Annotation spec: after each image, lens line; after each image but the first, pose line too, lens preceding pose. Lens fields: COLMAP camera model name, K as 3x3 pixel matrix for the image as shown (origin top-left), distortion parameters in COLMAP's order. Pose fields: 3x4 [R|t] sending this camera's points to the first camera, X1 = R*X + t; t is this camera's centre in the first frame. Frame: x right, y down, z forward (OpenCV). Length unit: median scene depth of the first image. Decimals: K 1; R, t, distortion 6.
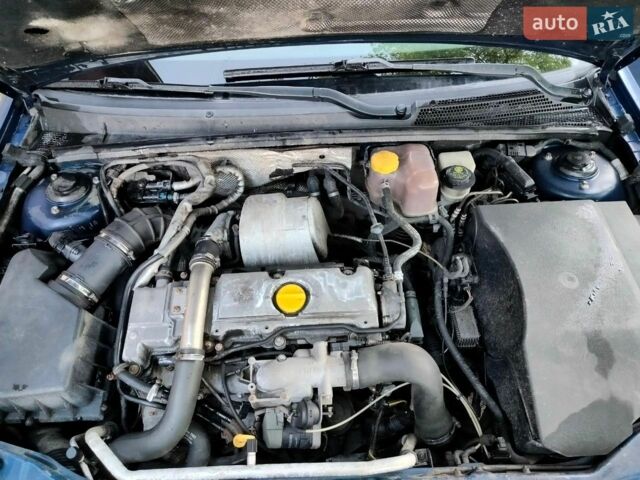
lens RADIAL K [[461.5, 0, 320.7], [0, 461.5, 240.6], [0, 0, 1]] dist [-0.024708, -0.004074]
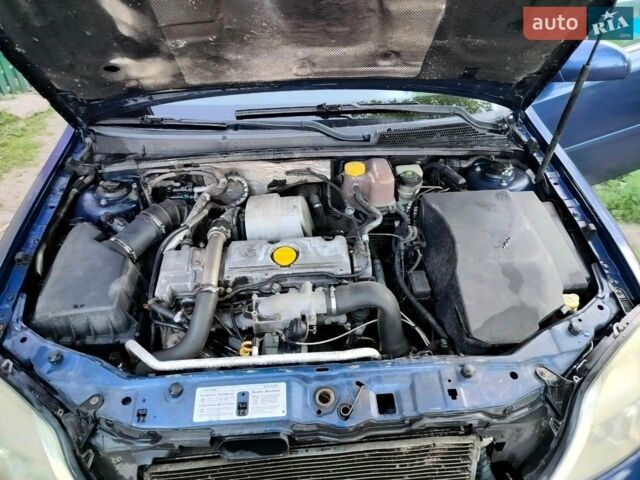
lens RADIAL K [[461.5, 0, 319.5], [0, 461.5, 239.2], [0, 0, 1]] dist [-0.024708, -0.004074]
pose [[0.999715, -0.004303, 0.023481, 0.004359], [0.009330, 0.975820, -0.218376, 0.359654], [-0.021974, 0.218533, 0.975582, -0.293776]]
